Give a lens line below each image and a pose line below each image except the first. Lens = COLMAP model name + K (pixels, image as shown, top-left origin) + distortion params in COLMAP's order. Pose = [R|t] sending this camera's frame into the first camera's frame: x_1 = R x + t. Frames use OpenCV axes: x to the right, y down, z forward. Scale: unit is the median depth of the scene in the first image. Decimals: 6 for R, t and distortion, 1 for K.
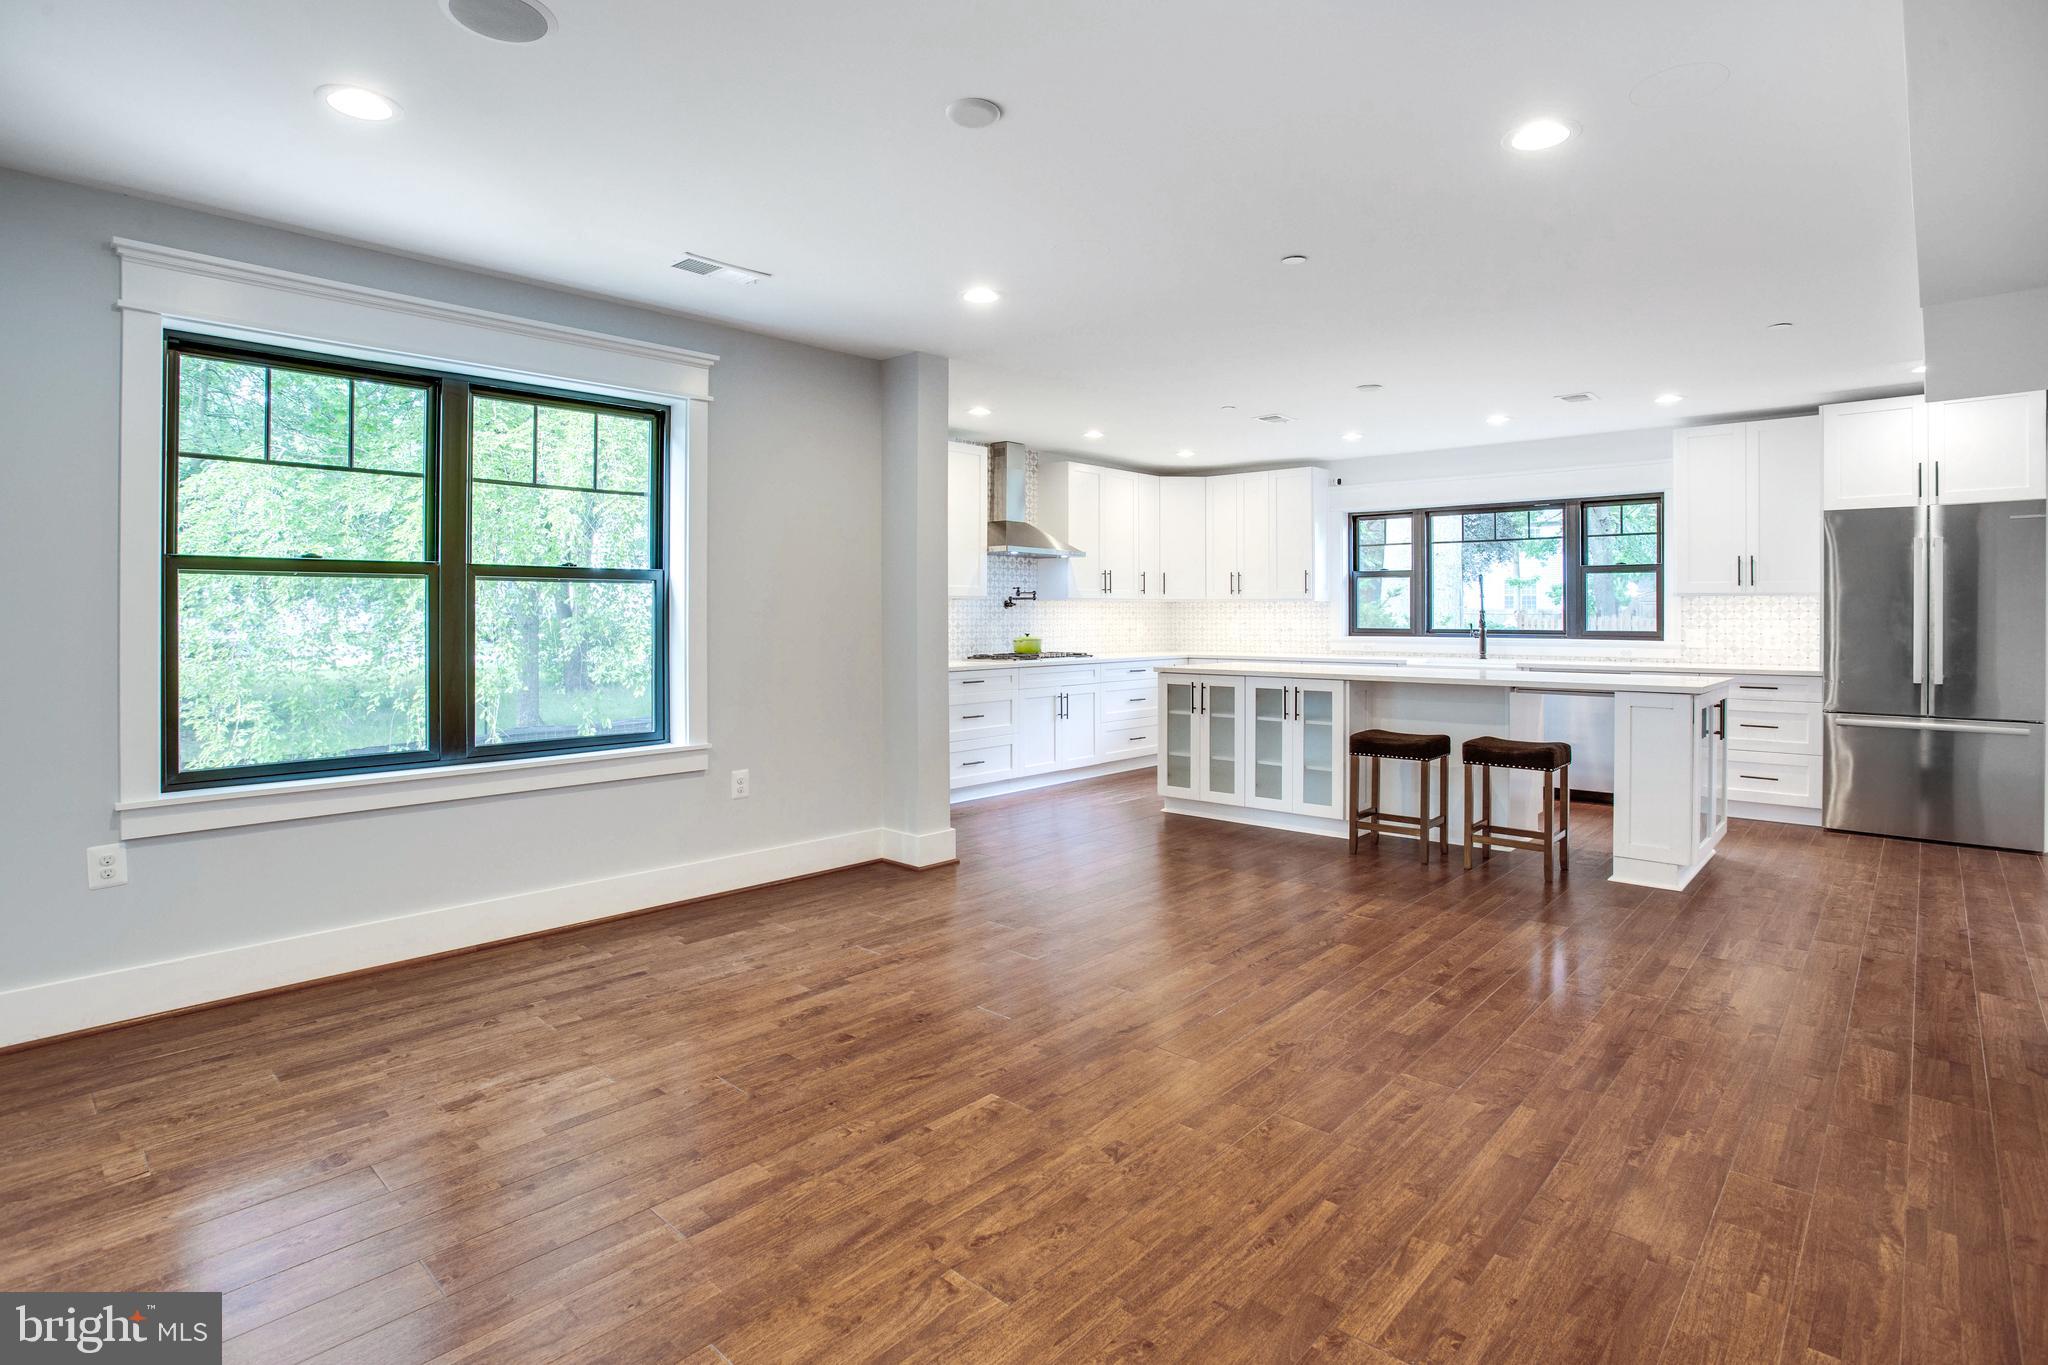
lens RADIAL K [[1017.7, 0, 1017.1], [0, 1017.7, 610.2], [0, 0, 1]] dist [-0.069106, 0.053009]
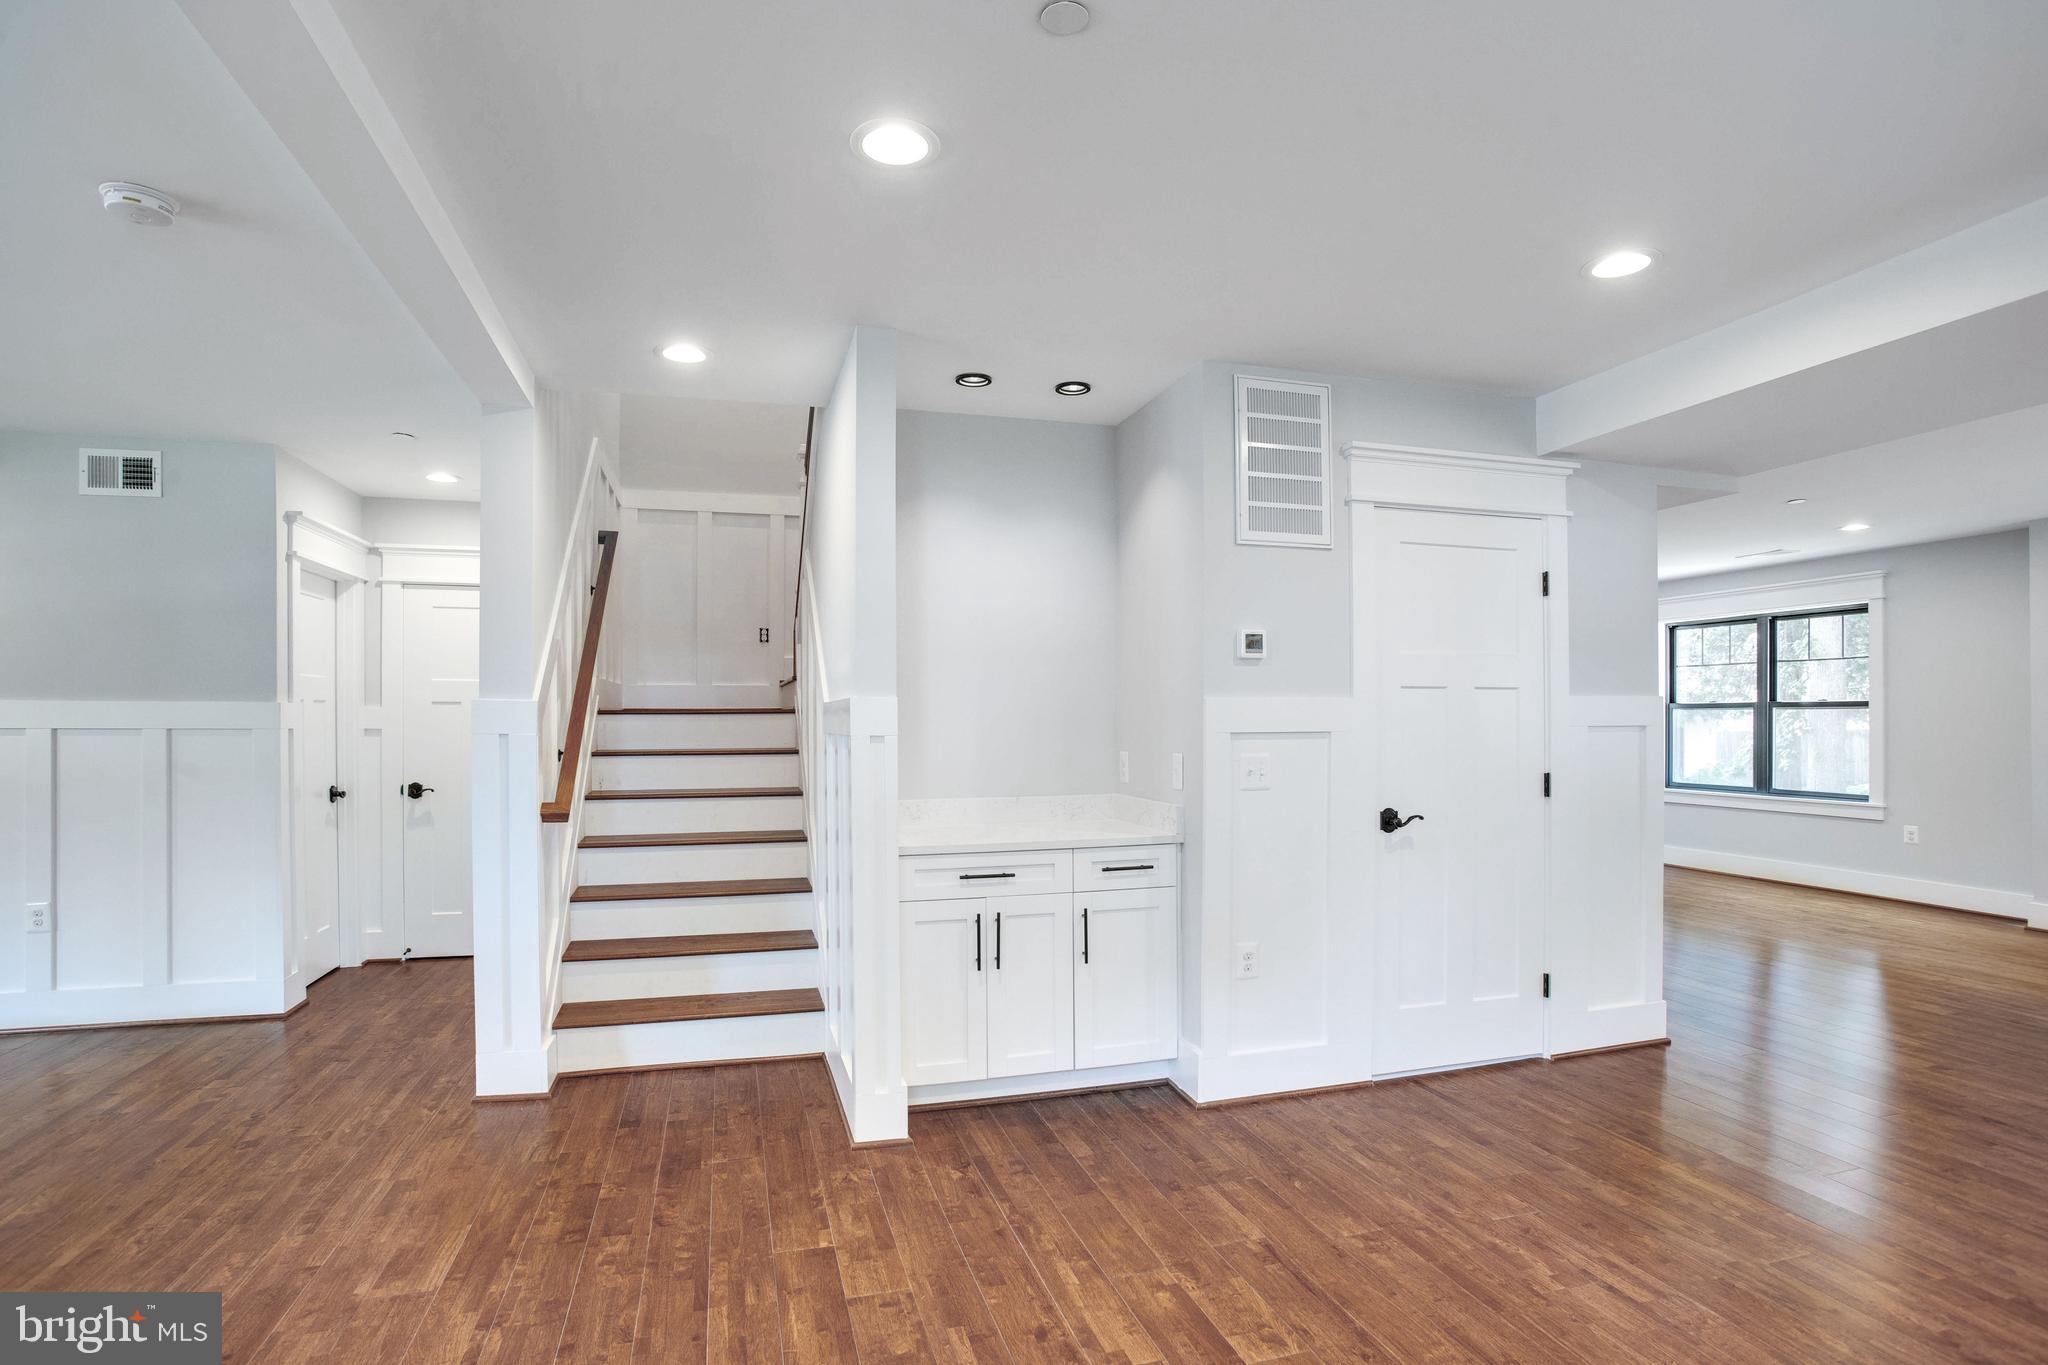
lens RADIAL K [[1009.1, 0, 1004.6], [0, 1009.1, 720.9], [0, 0, 1]] dist [-0.074814, 0.032434]
pose [[-0.524140, -0.000591, -0.851632, 1.099551], [-0.000732, 1.000000, -0.000243, -0.002510], [0.851632, 0.000497, -0.524140, 0.365166]]
